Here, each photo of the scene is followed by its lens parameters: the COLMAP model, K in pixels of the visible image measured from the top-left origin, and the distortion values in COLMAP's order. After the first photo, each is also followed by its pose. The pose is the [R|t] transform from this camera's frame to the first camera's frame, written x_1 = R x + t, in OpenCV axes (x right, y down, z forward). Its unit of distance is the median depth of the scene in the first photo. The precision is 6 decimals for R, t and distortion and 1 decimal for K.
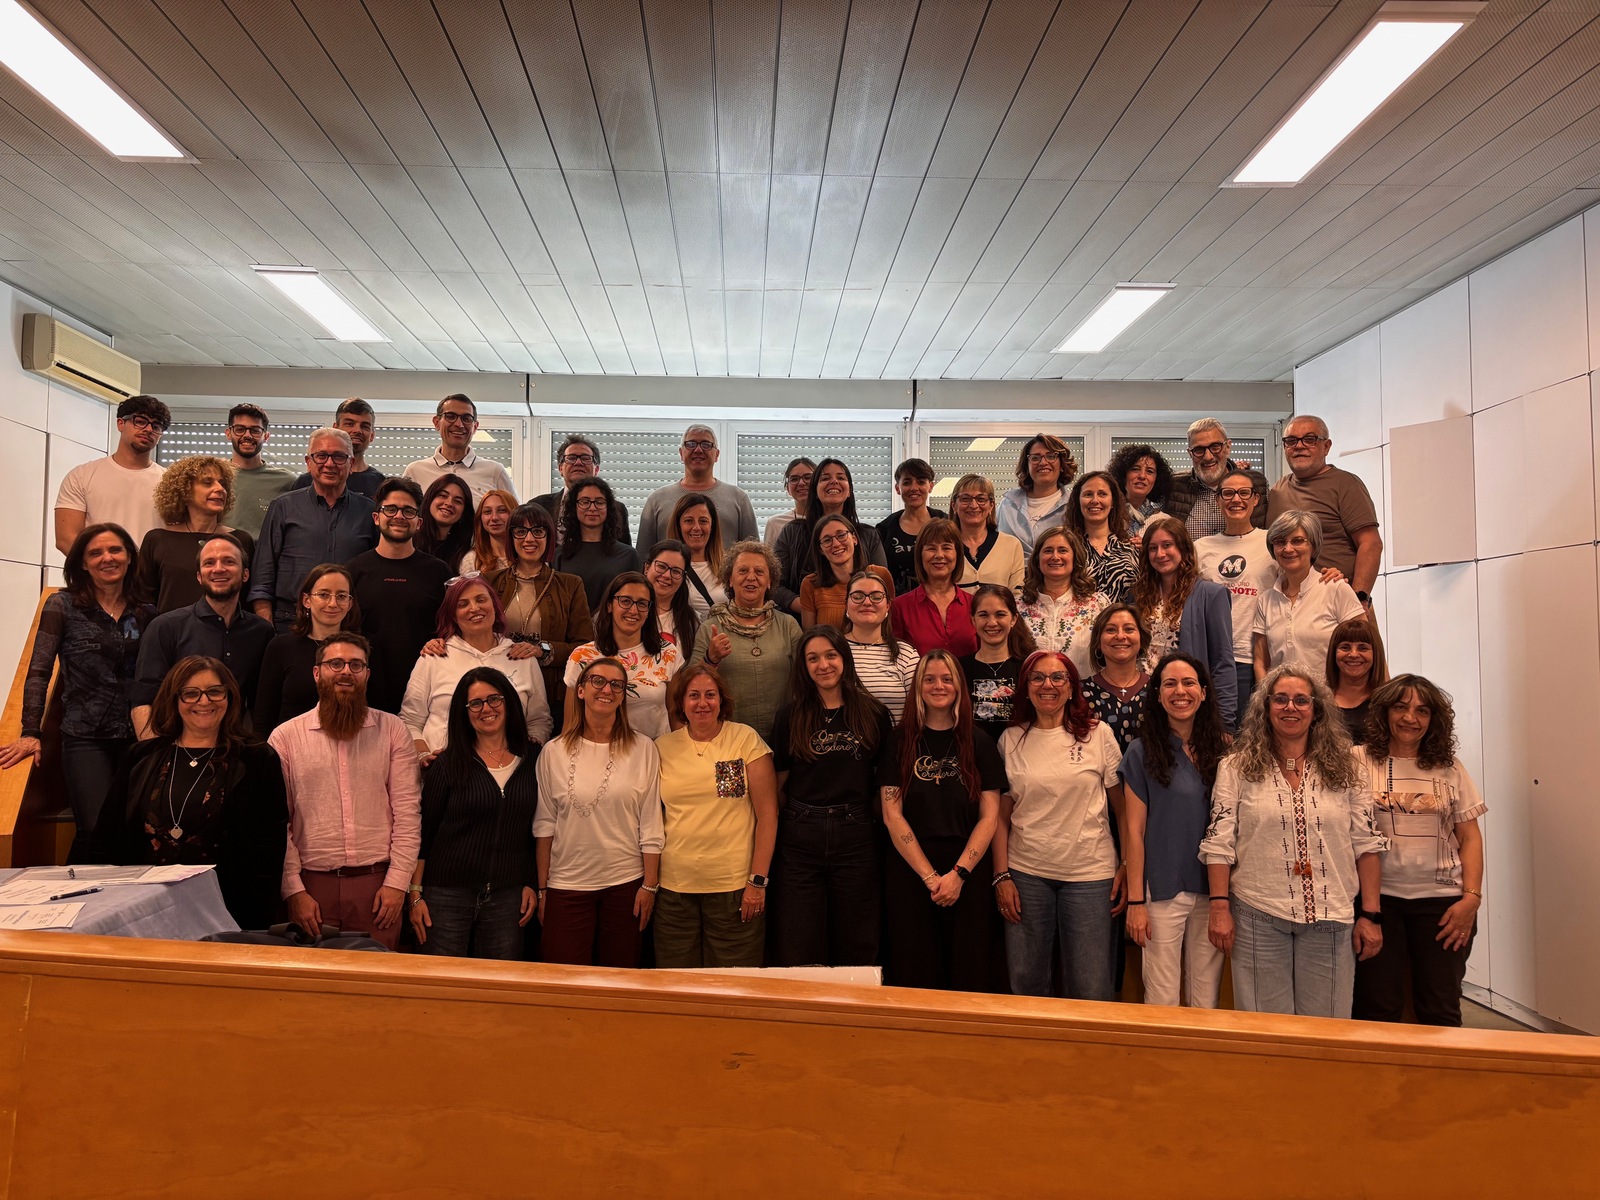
lens RADIAL K [[1211.0, 0, 804.0], [0, 1211.0, 601.1], [0, 0, 1]] dist [0.039364, 0.000578]
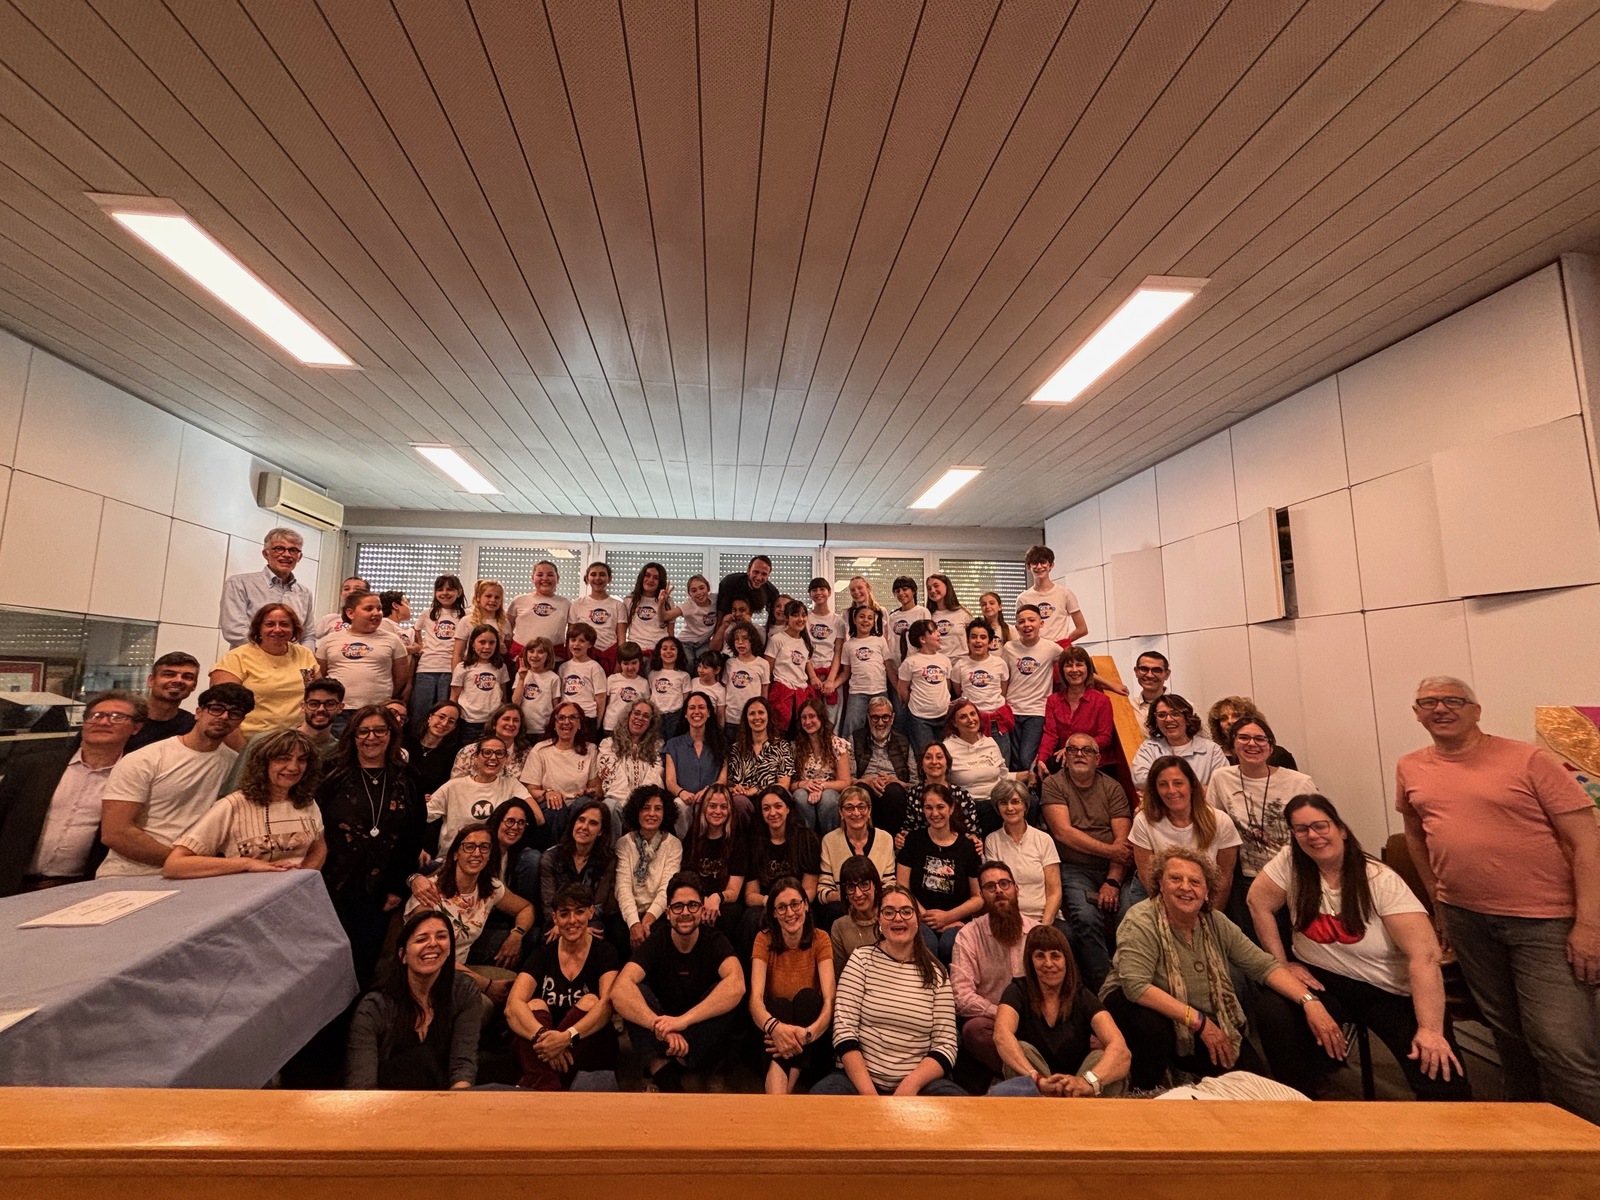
lens RADIAL K [[644.9, 0, 798.6], [0, 644.9, 597.7], [0, 0, 1]] dist [-0.000350, -0.000018]
pose [[0.997674, 0.007218, 0.067789, -0.007467], [-0.002006, 0.997056, -0.076647, -0.012384], [-0.068143, 0.076333, 0.994751, 0.140809]]
